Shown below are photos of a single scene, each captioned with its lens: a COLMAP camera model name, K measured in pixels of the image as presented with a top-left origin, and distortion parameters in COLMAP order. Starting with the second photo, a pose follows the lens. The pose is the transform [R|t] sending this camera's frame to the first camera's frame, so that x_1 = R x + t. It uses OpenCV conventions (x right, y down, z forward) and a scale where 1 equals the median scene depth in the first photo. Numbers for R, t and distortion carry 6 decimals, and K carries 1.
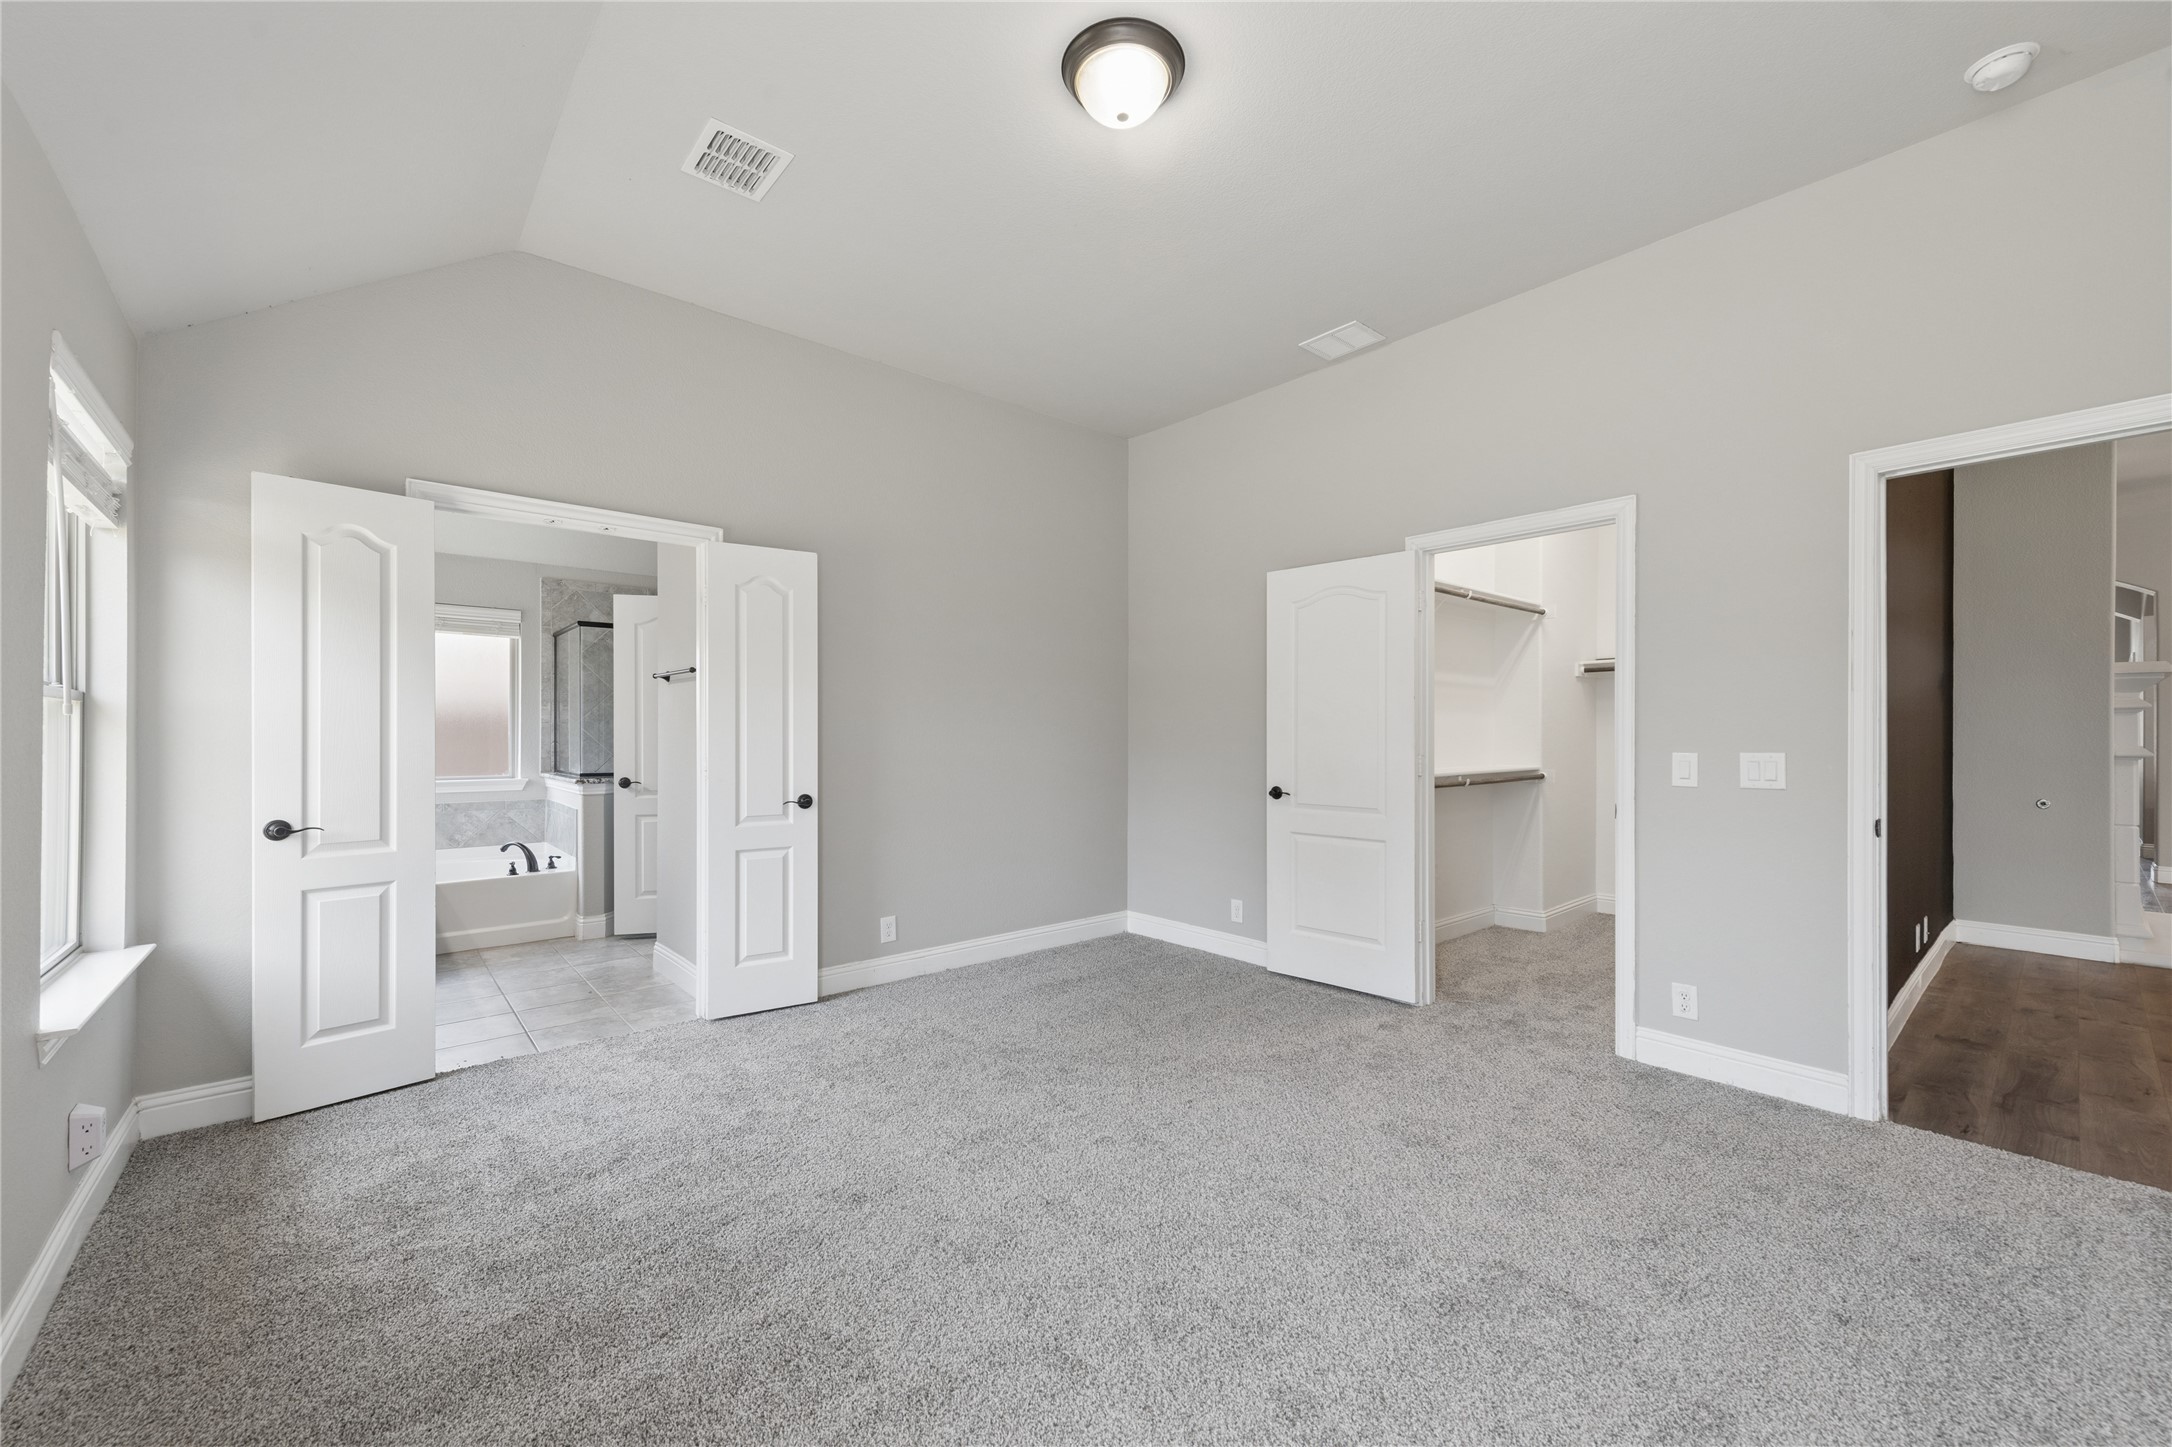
lens RADIAL K [[861.2, 0, 1095.2], [0, 861.2, 733.7], [0, 0, 1]] dist [0.013779, -0.003142]
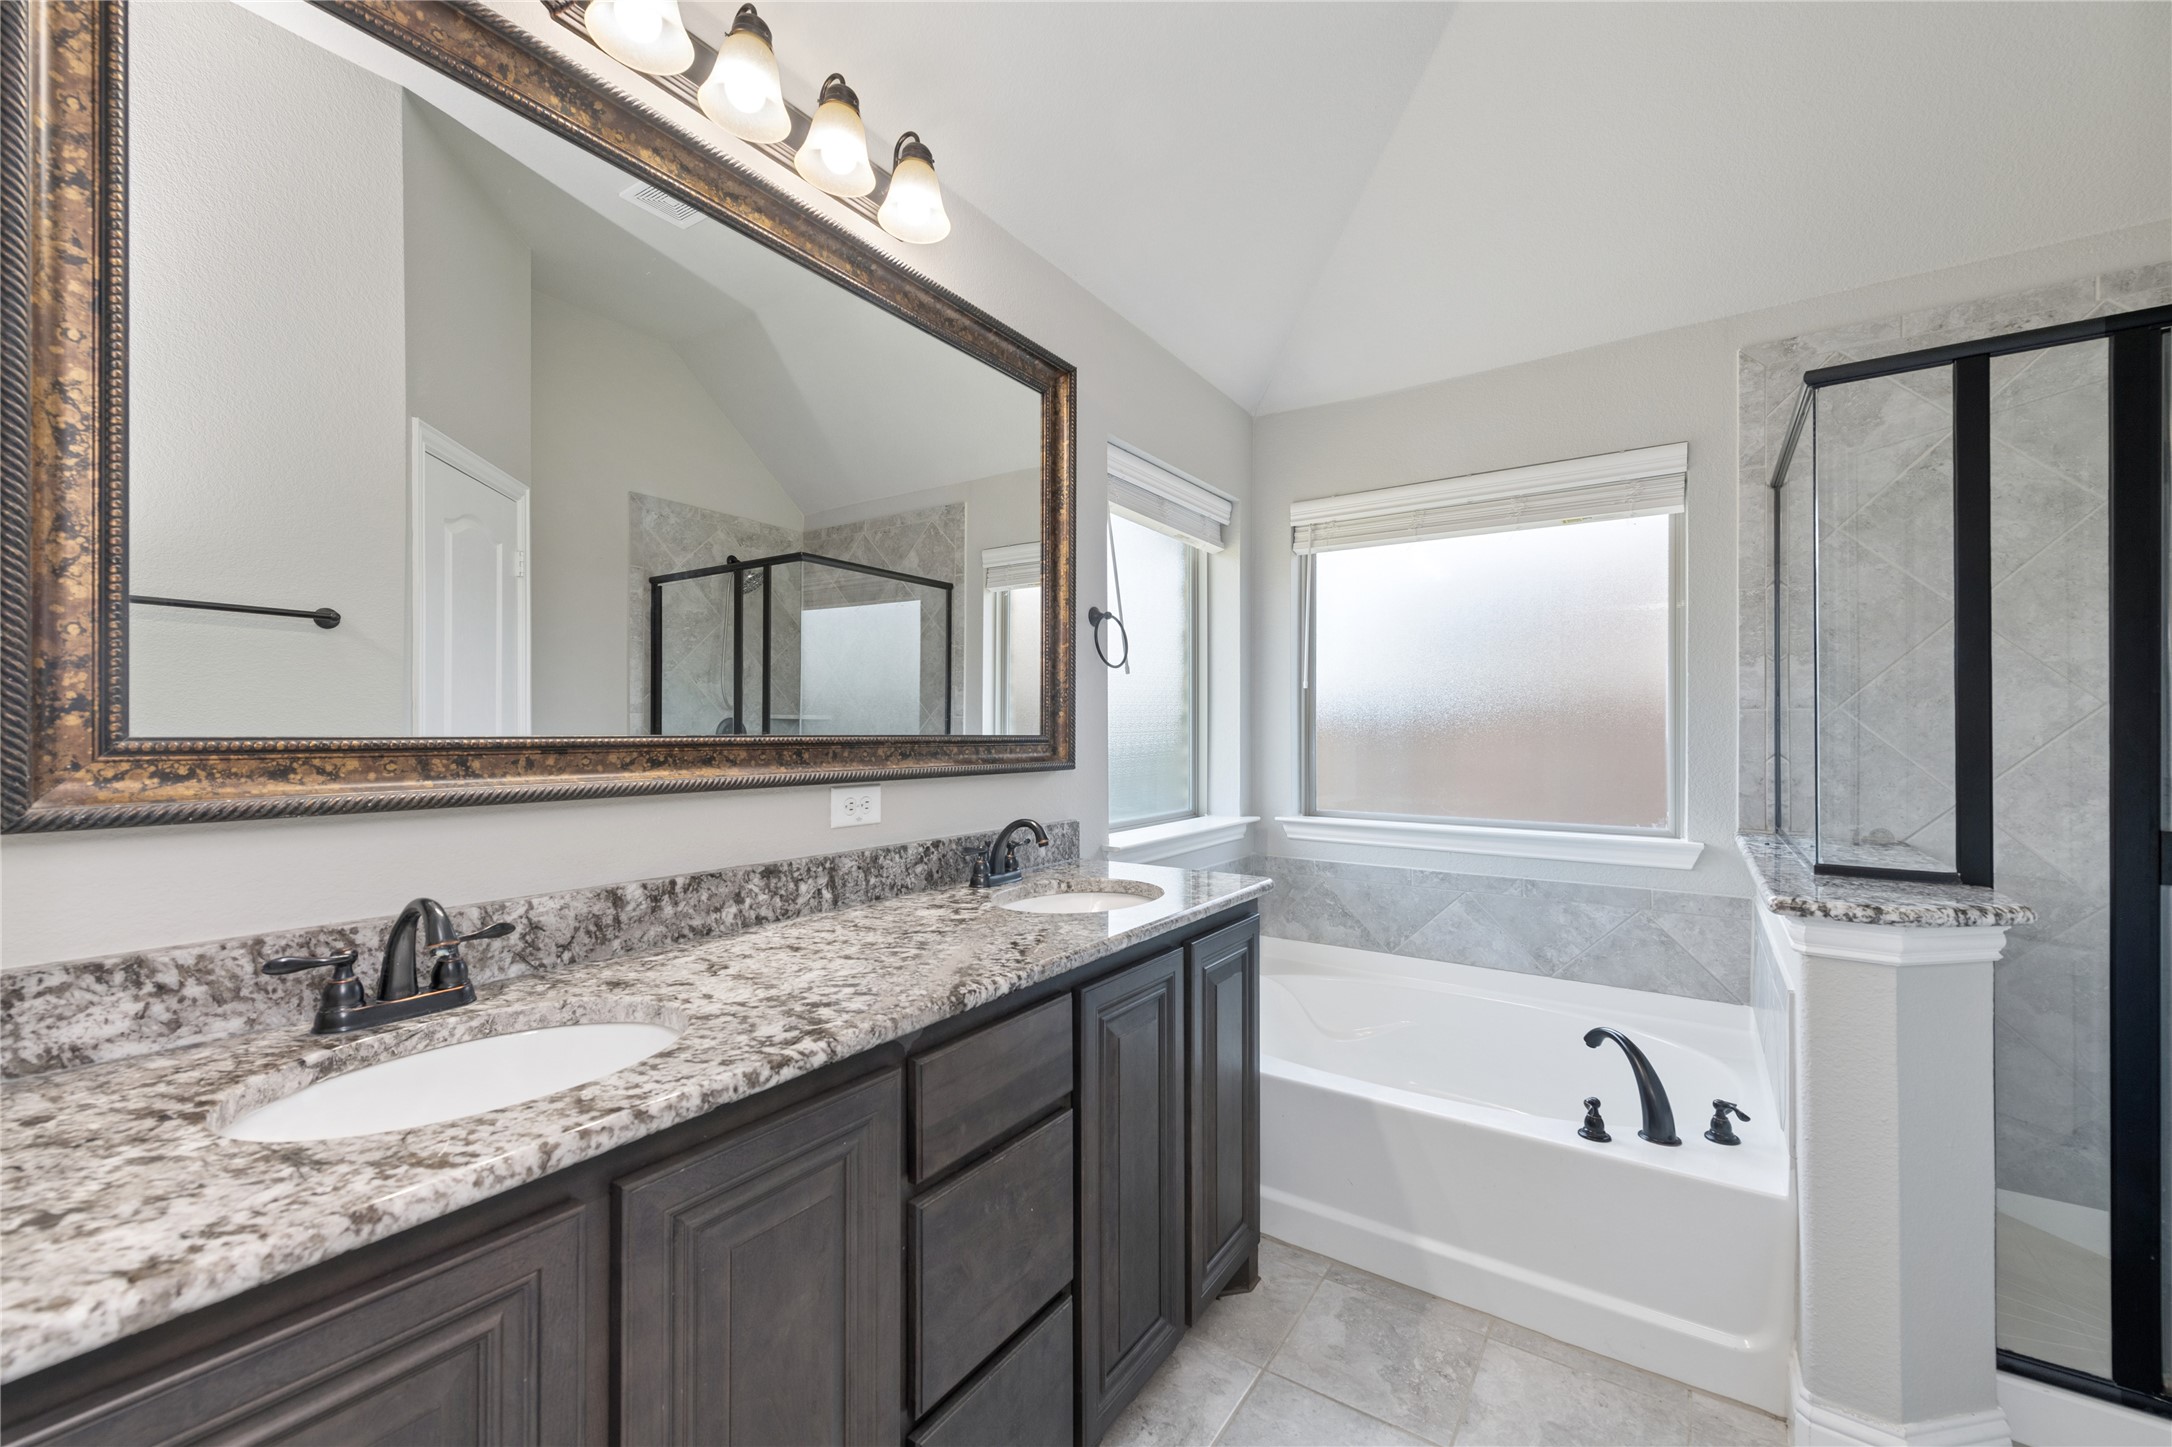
lens RADIAL K [[861.2, 0, 1096.4], [0, 861.2, 724.5], [0, 0, 1]] dist [0.013779, -0.003142]
pose [[0.251755, -0.009088, -0.967748, -0.495200], [-0.001700, 0.999950, -0.009833, -0.000144], [0.967790, 0.004121, 0.251727, 0.928267]]
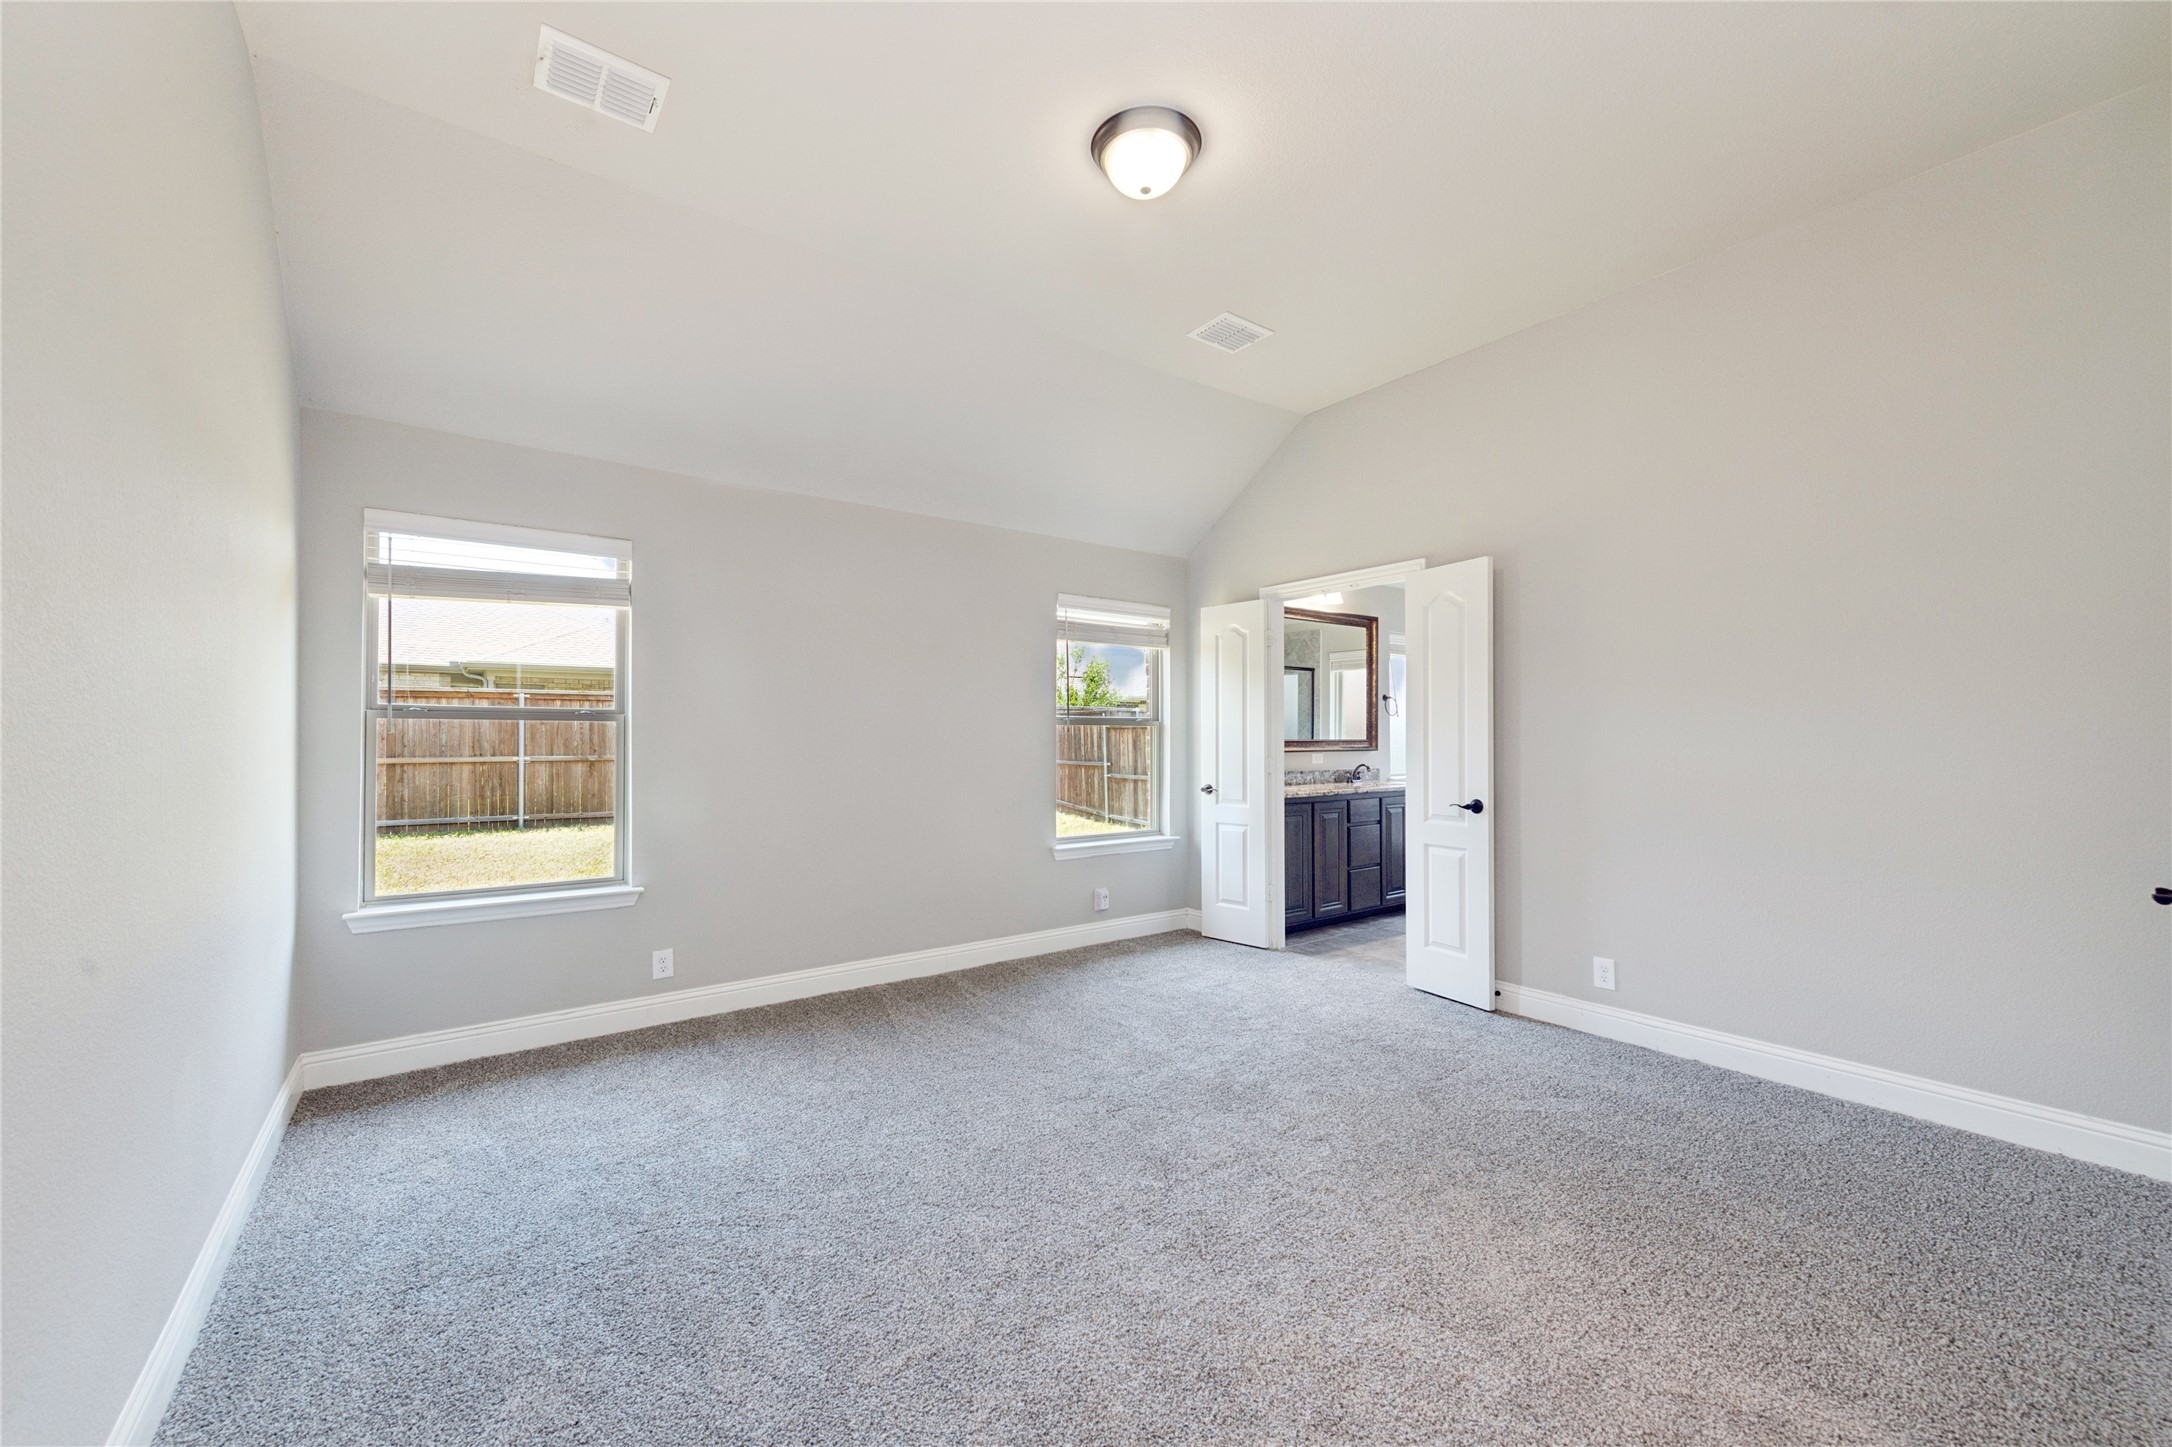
lens RADIAL K [[861.2, 0, 1064.3], [0, 861.2, 736.1], [0, 0, 1]] dist [0.013779, -0.003142]
pose [[-0.108268, -0.002048, -0.994120, 0.712568], [0.003113, 0.999992, -0.002399, -0.002957], [0.994117, -0.003354, -0.108261, 0.625857]]
